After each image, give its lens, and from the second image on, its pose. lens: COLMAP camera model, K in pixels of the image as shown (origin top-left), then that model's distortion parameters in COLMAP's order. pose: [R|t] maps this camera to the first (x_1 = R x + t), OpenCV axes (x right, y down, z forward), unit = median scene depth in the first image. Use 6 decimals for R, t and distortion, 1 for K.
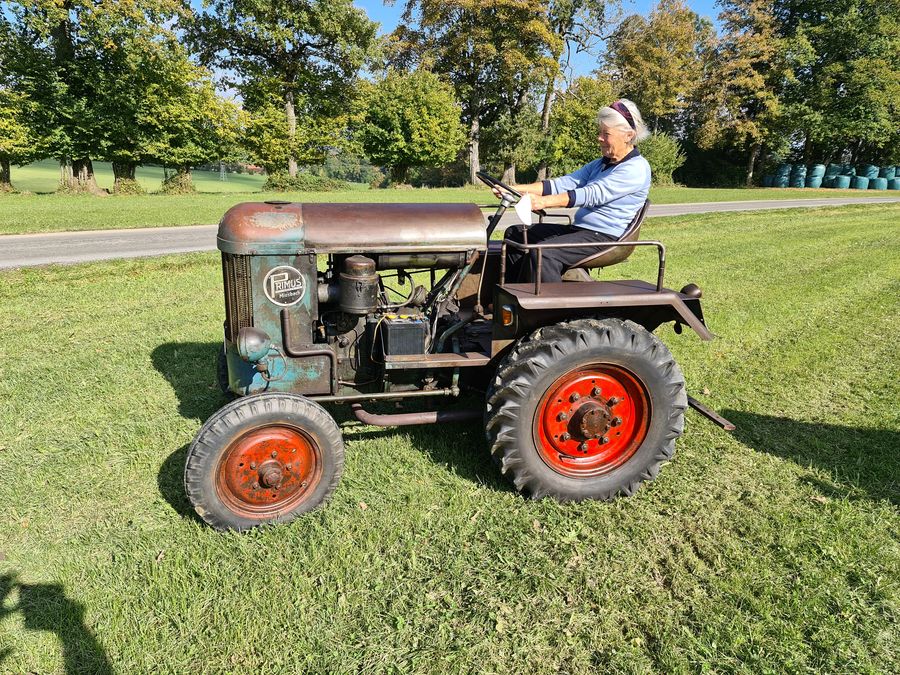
lens RADIAL K [[657.4, 0, 441.2], [0, 657.4, 338.5], [0, 0, 1]] dist [0.090051, -0.077167]
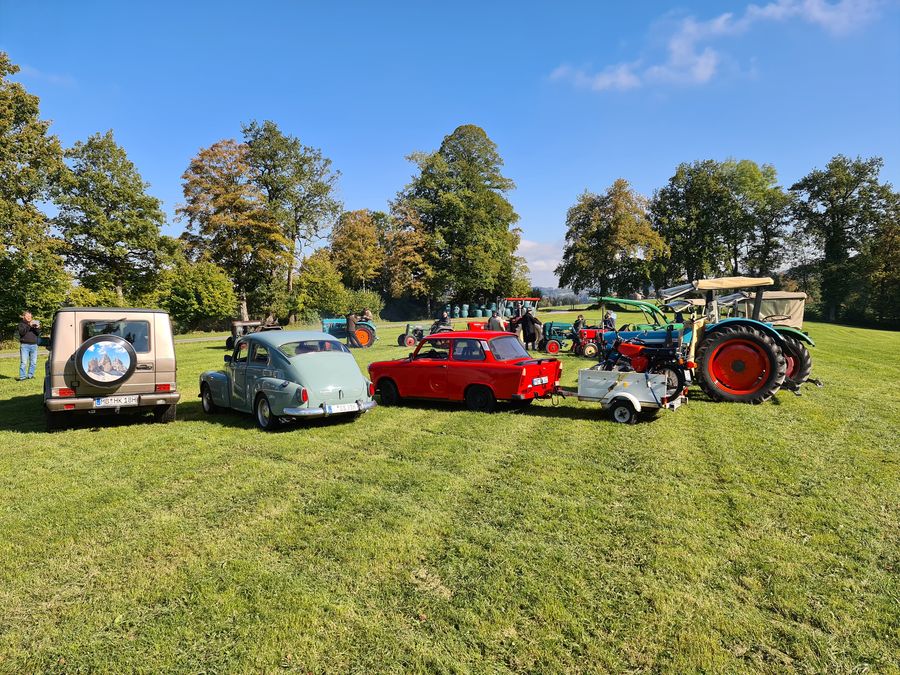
lens RADIAL K [[657.4, 0, 459.4], [0, 657.4, 334.4], [0, 0, 1]] dist [0.090051, -0.077167]
pose [[0.928483, -0.075491, 0.363622, -0.059199], [0.152815, 0.970050, -0.188811, 0.171497], [-0.338478, 0.230875, 0.912211, -0.662701]]
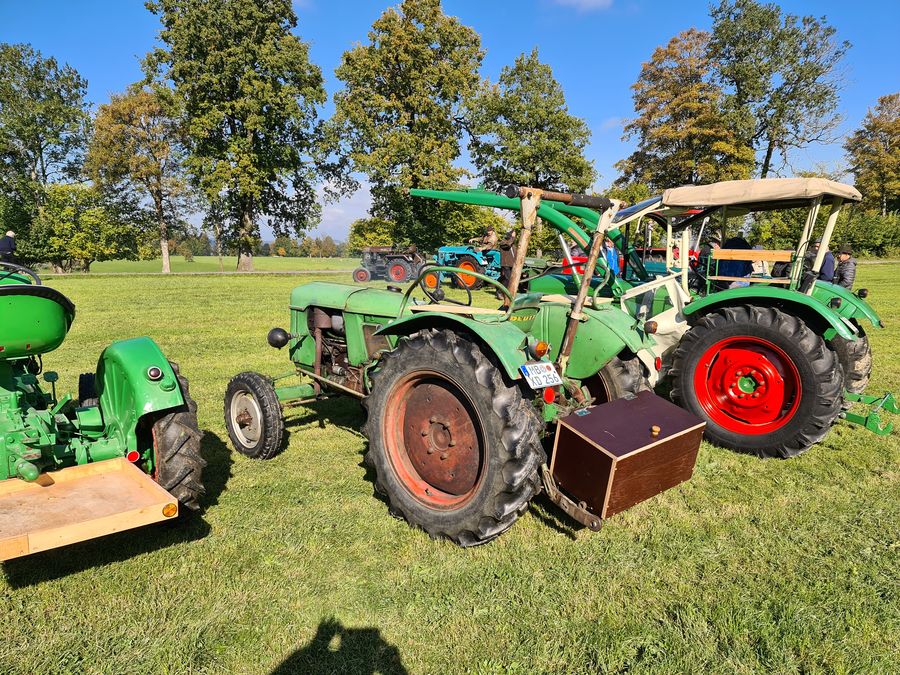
lens RADIAL K [[657.4, 0, 457.7], [0, 657.4, 342.3], [0, 0, 1]] dist [0.090051, -0.077167]
pose [[0.881422, 0.026292, -0.471598, 0.327785], [-0.087228, 0.990337, -0.107817, 0.124510], [0.464206, 0.136169, 0.875198, -0.390458]]
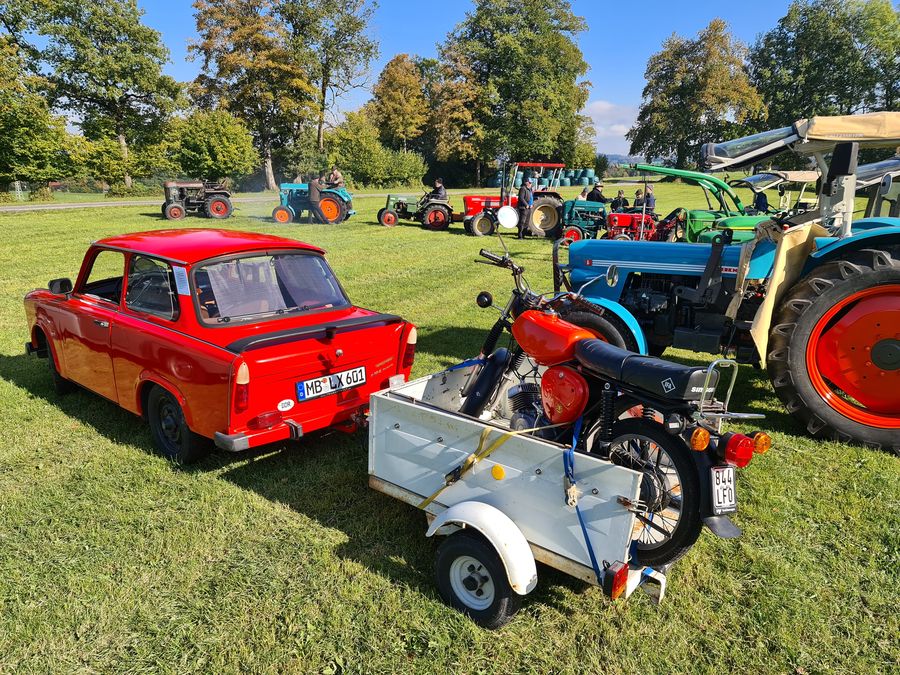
lens RADIAL K [[657.4, 0, 460.4], [0, 657.4, 341.6], [0, 0, 1]] dist [0.090051, -0.077167]
pose [[0.962810, -0.094042, 0.253286, 0.060176], [0.096266, 0.995349, 0.003627, 0.139910], [-0.252449, 0.020891, 0.967385, -0.527639]]
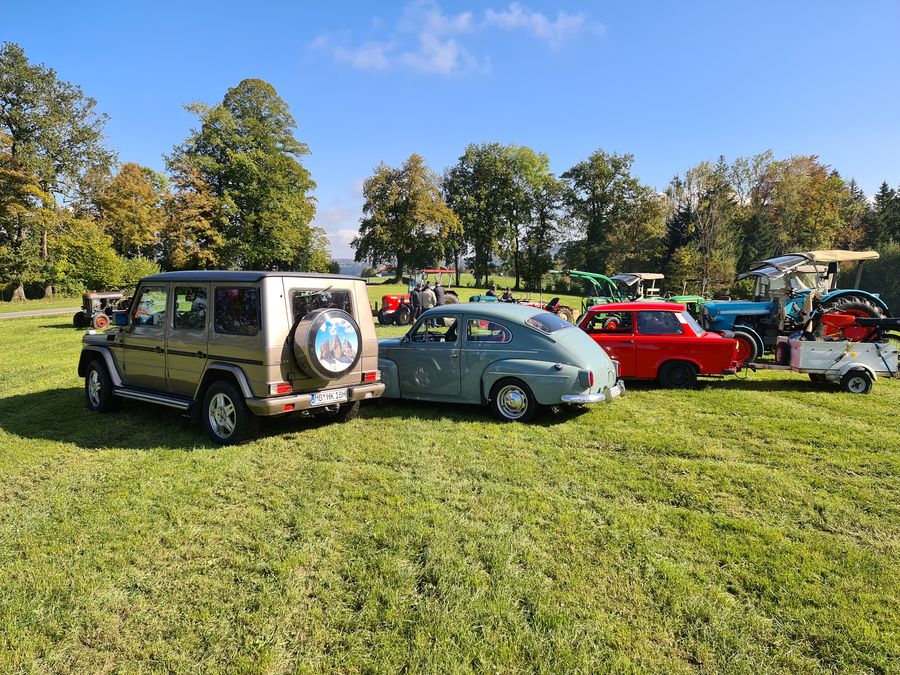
lens RADIAL K [[657.4, 0, 462.2], [0, 657.4, 335.2], [0, 0, 1]] dist [0.090051, -0.077167]
pose [[0.732251, -0.107294, 0.672530, -0.180051], [0.216385, 0.972994, -0.080372, 0.135947], [-0.645744, 0.204378, 0.735693, -0.551331]]
